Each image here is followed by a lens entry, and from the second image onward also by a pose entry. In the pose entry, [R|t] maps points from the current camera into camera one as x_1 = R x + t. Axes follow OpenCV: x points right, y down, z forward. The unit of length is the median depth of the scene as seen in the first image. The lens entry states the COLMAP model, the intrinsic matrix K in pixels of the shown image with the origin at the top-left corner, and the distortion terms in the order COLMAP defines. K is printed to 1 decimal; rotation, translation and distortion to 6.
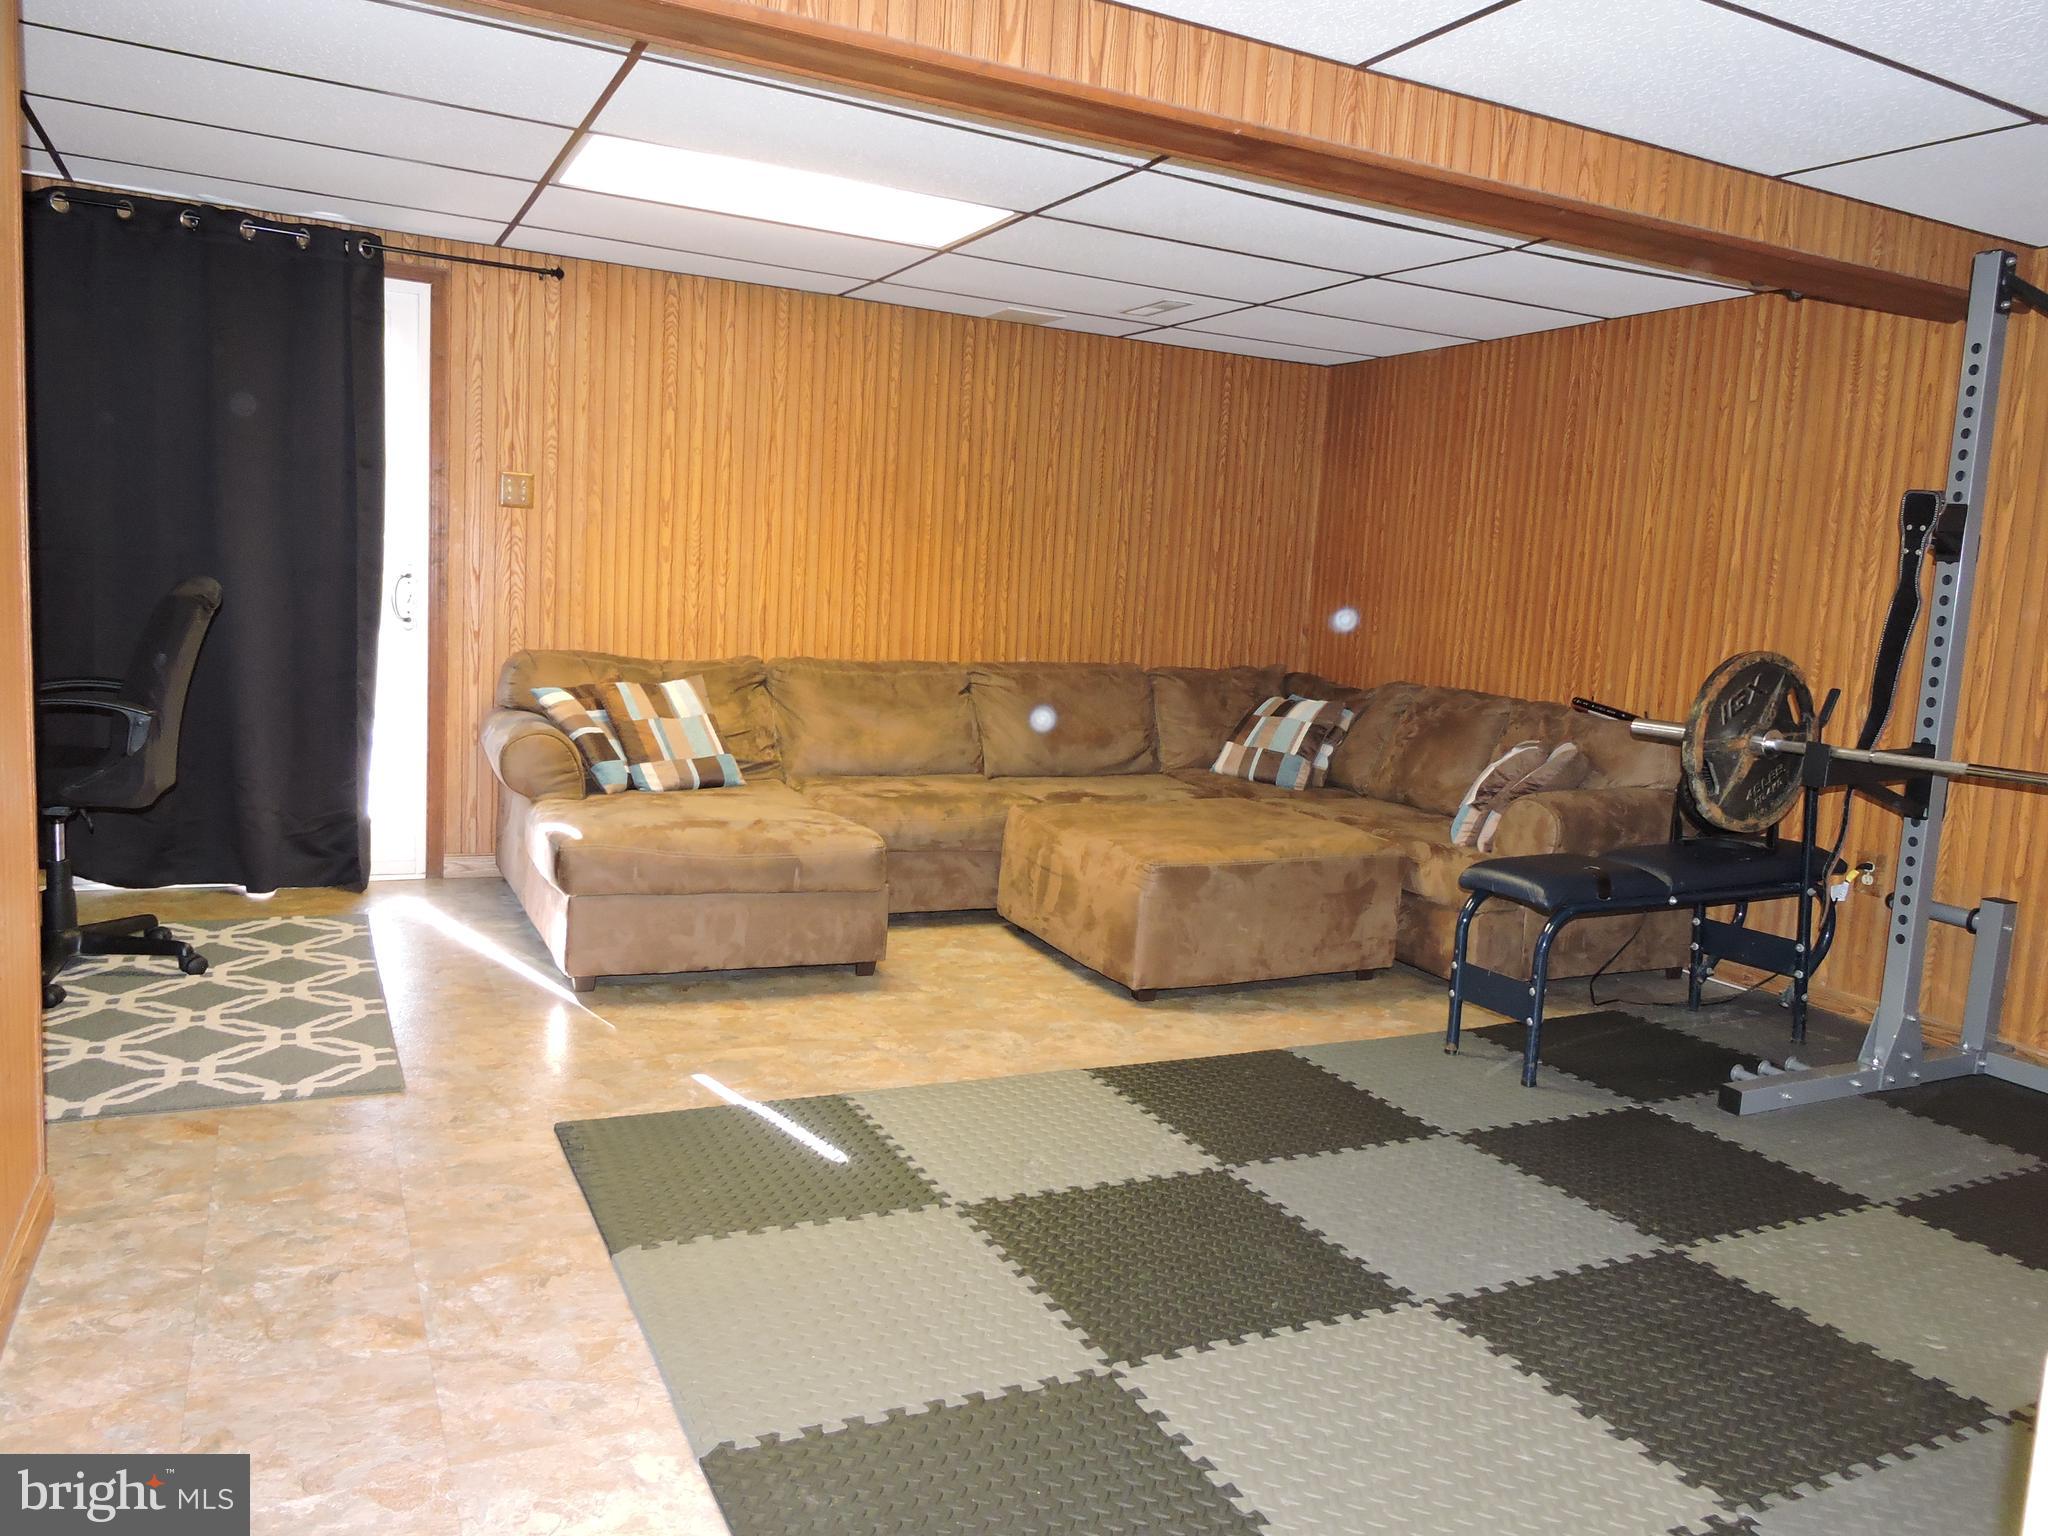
lens RADIAL K [[1472.9, 0, 1024.0], [0, 1472.9, 768.0], [0, 0, 1]] dist [-0.002804, -0.007040]
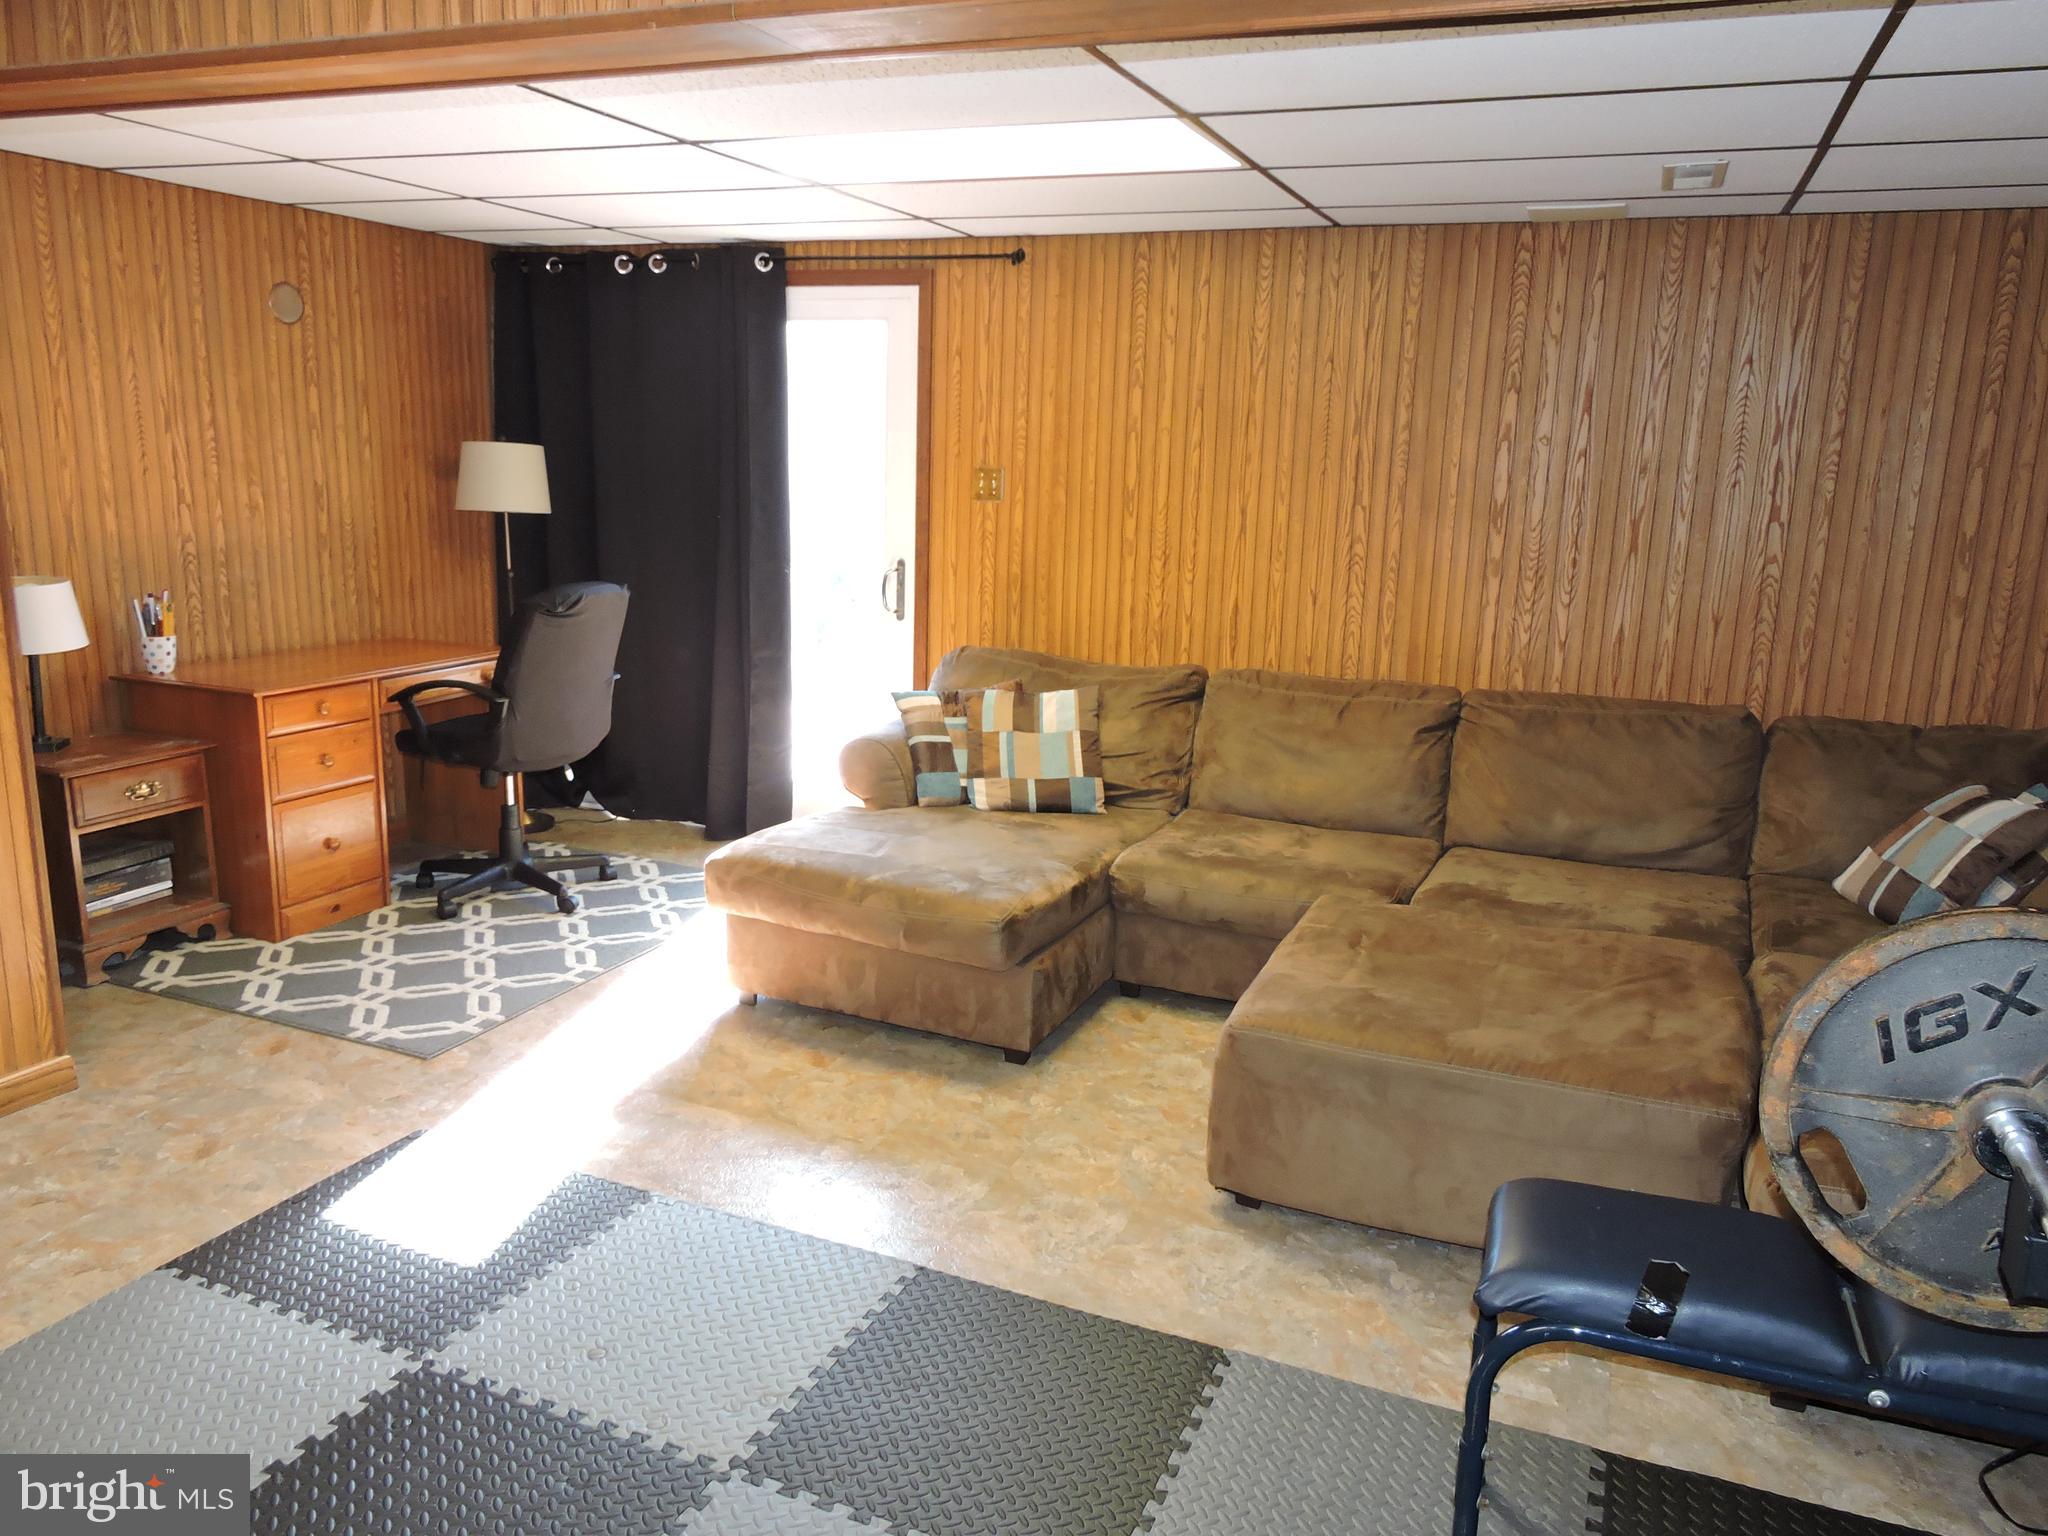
lens RADIAL K [[1450.7, 0, 1024.0], [0, 1450.7, 768.0], [0, 0, 1]] dist [-0.014592, 0.002396]
pose [[0.655373, 0.122091, -0.745372, 0.401671], [-0.086076, 0.992493, 0.086885, -0.082170], [0.750385, 0.007216, 0.660962, 0.357953]]
